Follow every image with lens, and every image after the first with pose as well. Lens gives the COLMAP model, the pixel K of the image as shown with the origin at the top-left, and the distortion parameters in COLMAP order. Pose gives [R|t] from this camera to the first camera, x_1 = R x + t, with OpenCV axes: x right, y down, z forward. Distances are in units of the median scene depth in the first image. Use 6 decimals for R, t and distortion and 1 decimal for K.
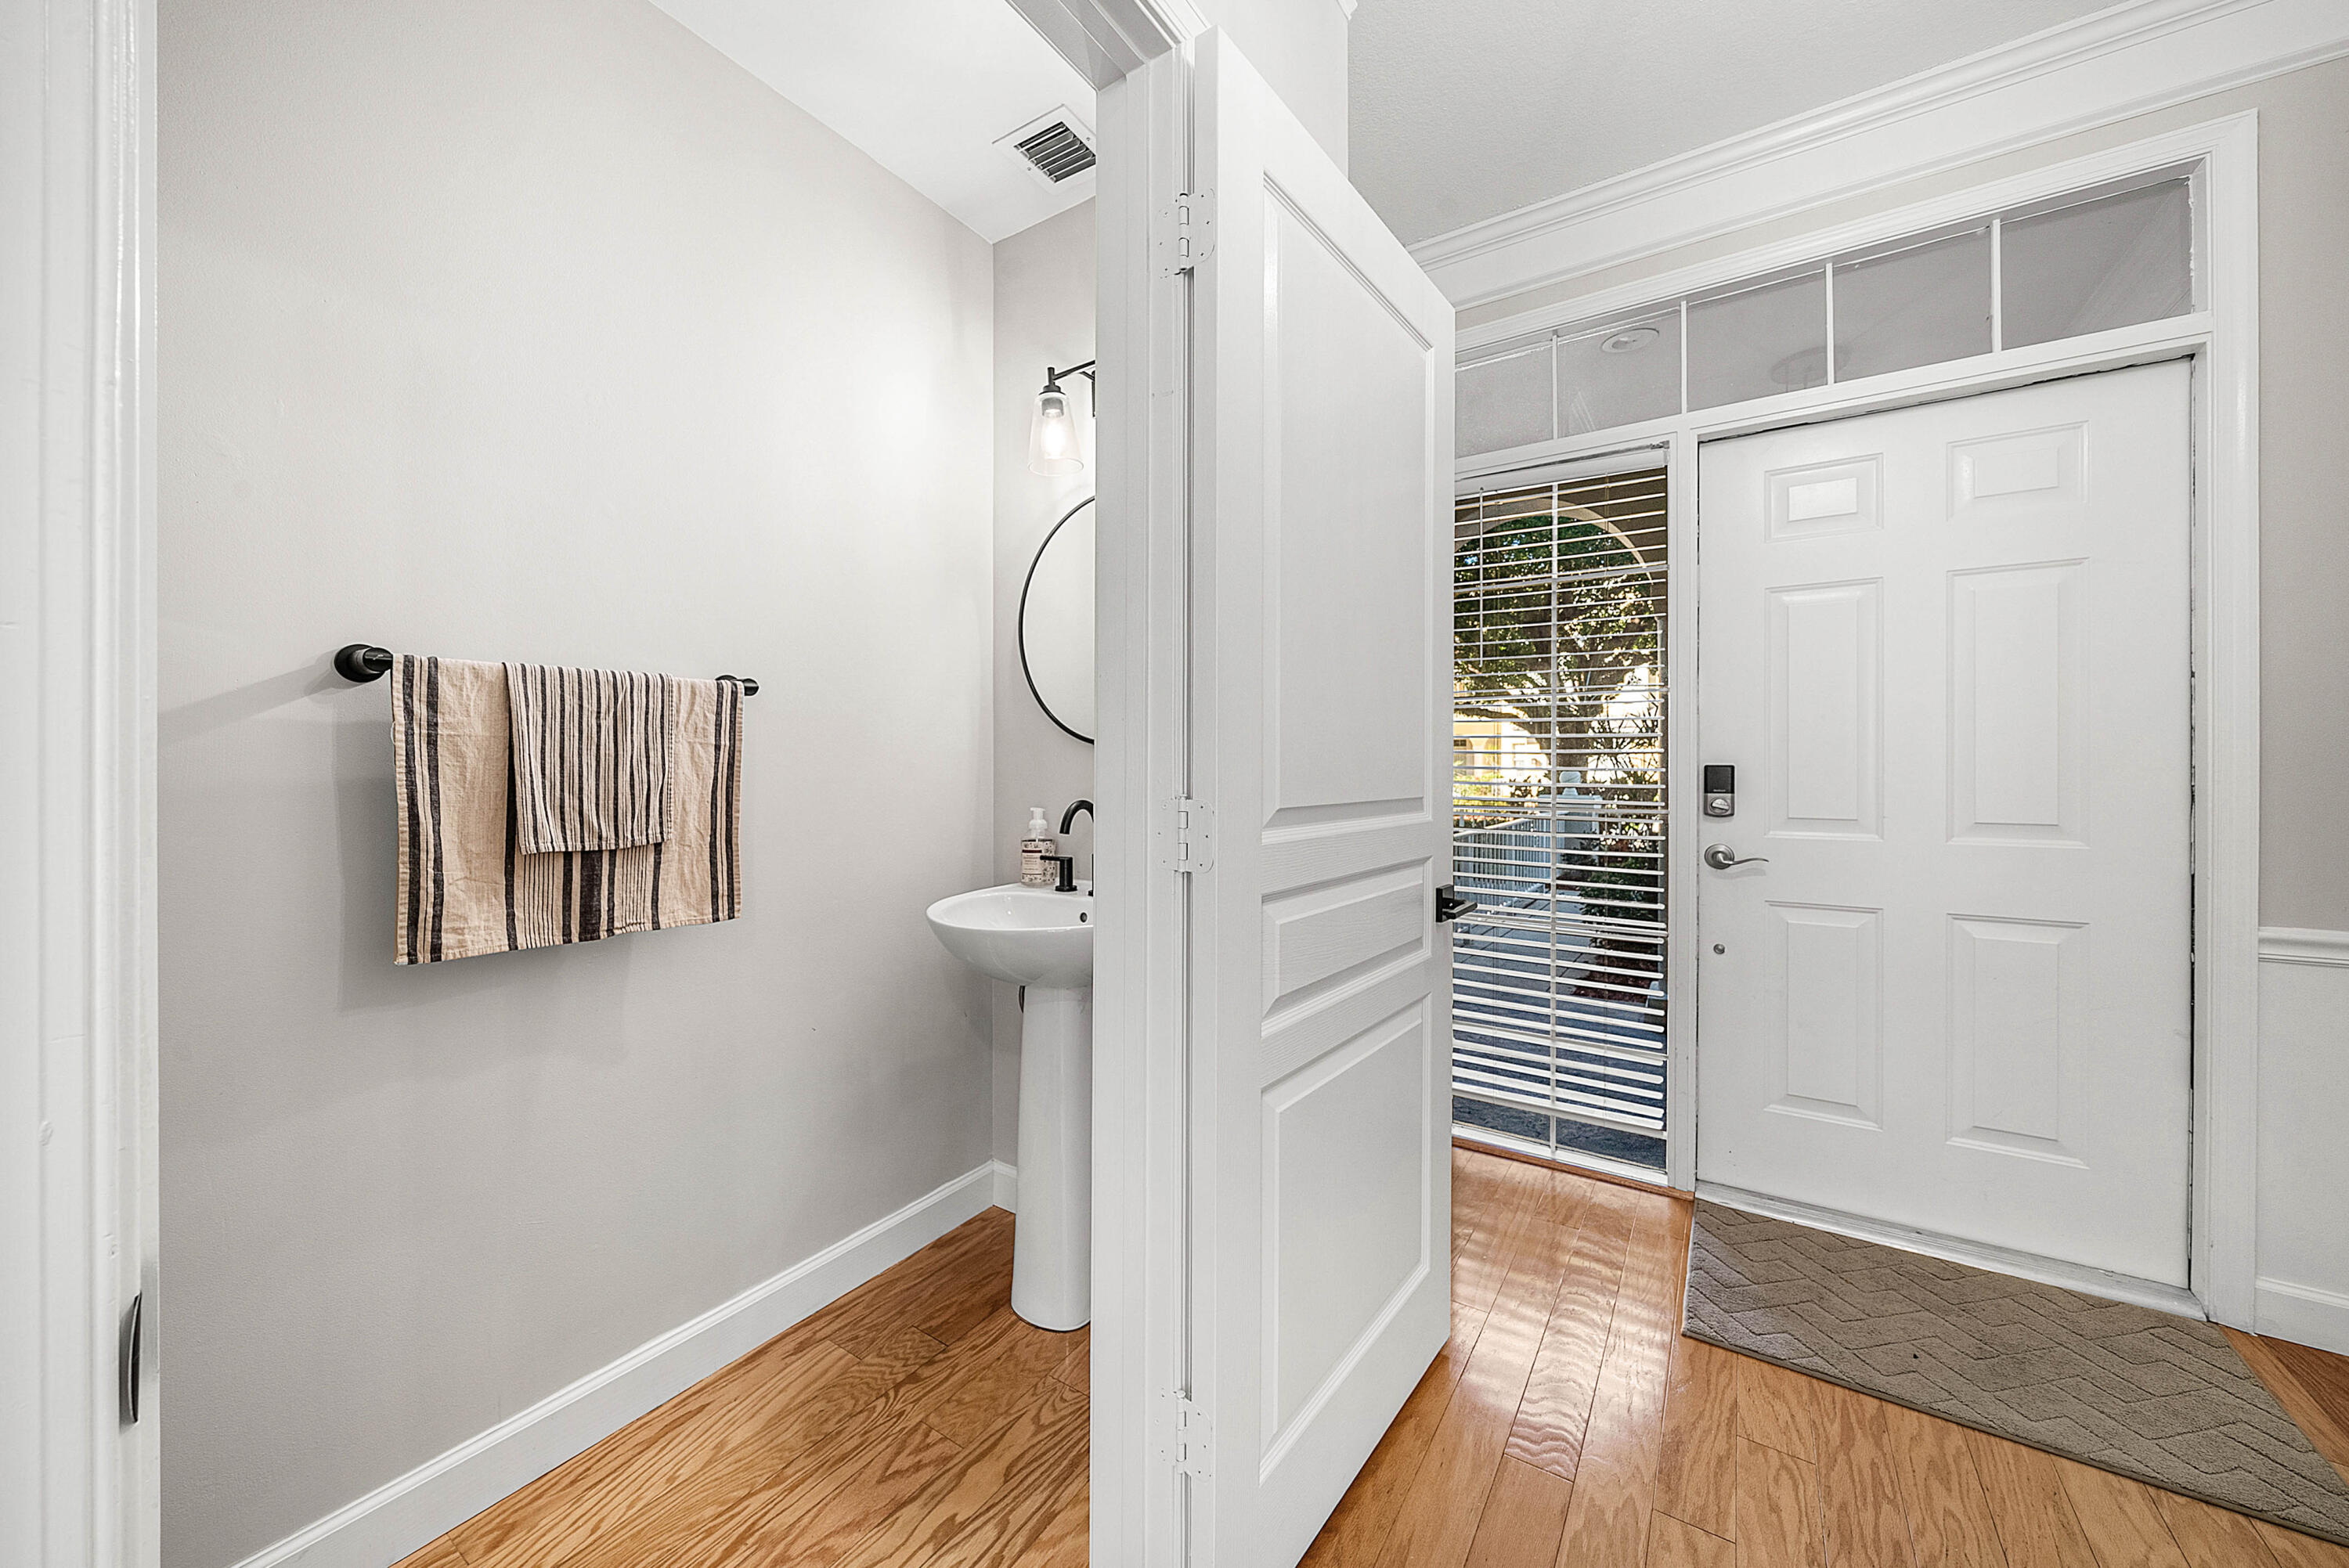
lens RADIAL K [[833.2, 0, 1172.6], [0, 833.2, 777.4], [0, 0, 1]] dist [0.000196, -0.000019]
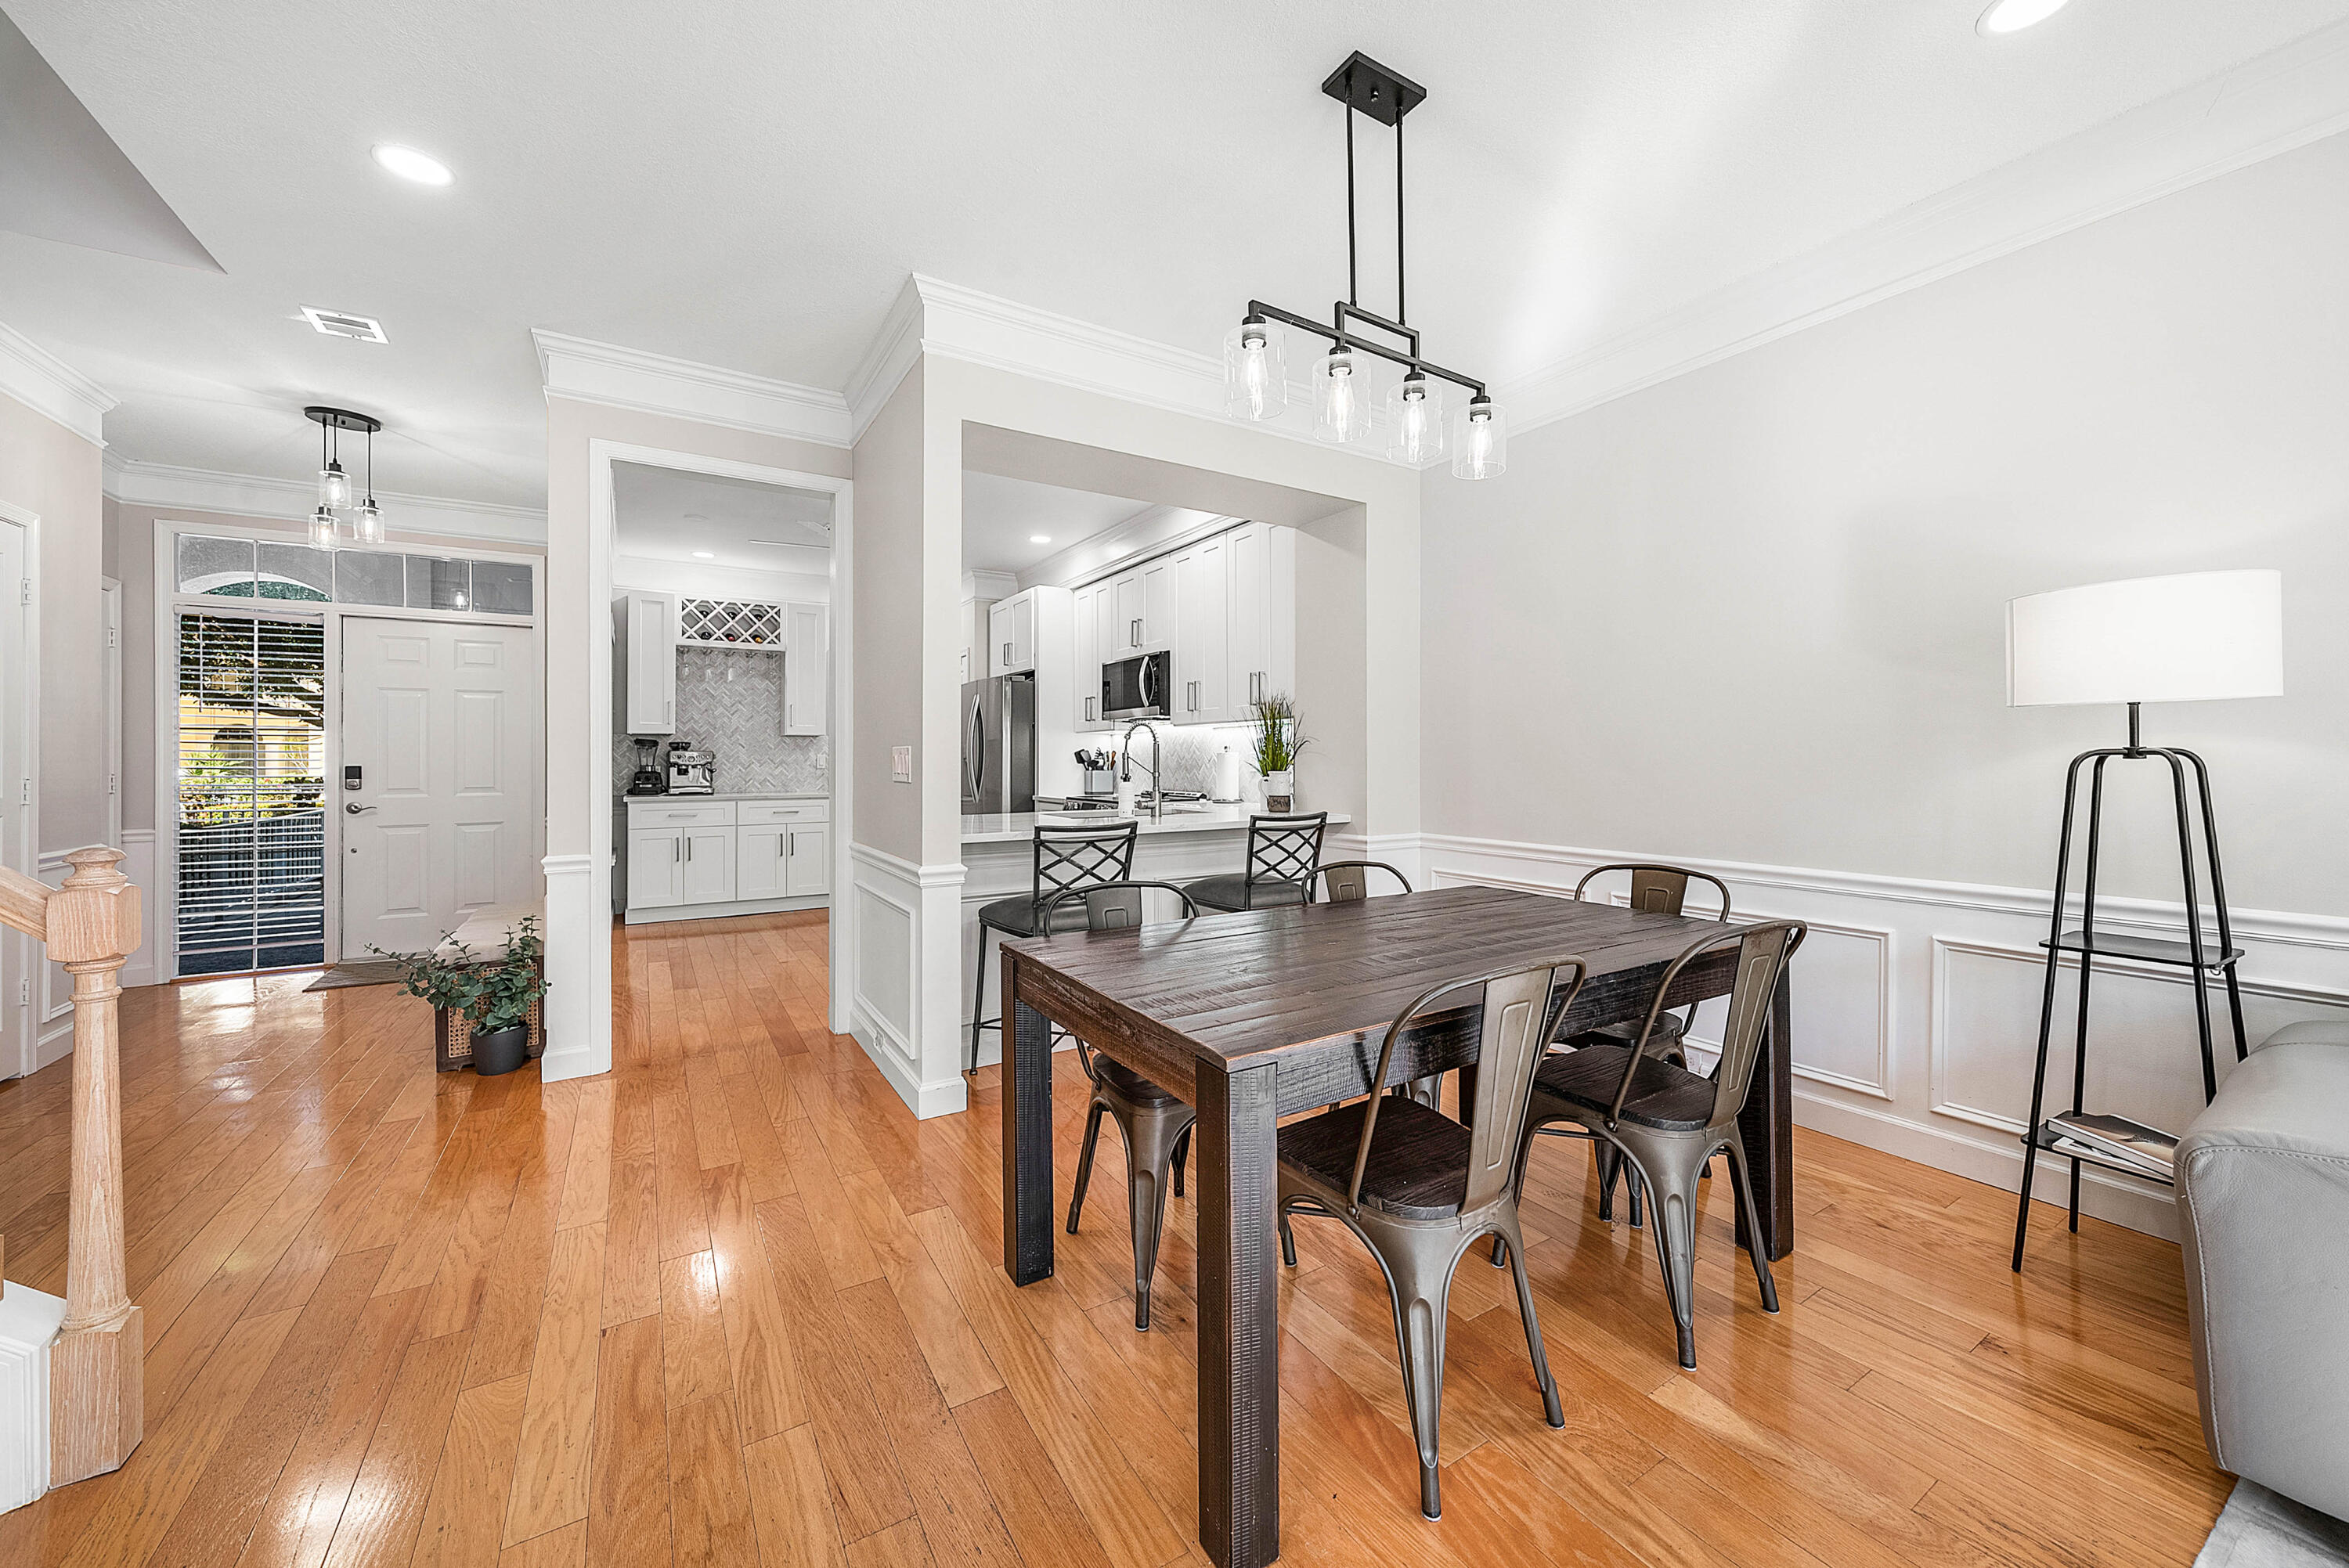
lens RADIAL K [[868.9, 0, 1168.4], [0, 868.9, 778.2], [0, 0, 1]] dist [-0.002790, -0.000236]
pose [[0.415049, -0.000121, 0.909799, -0.532562], [0.000735, 1.000000, -0.000202, 0.019554], [-0.909799, 0.000752, 0.415049, -1.904344]]
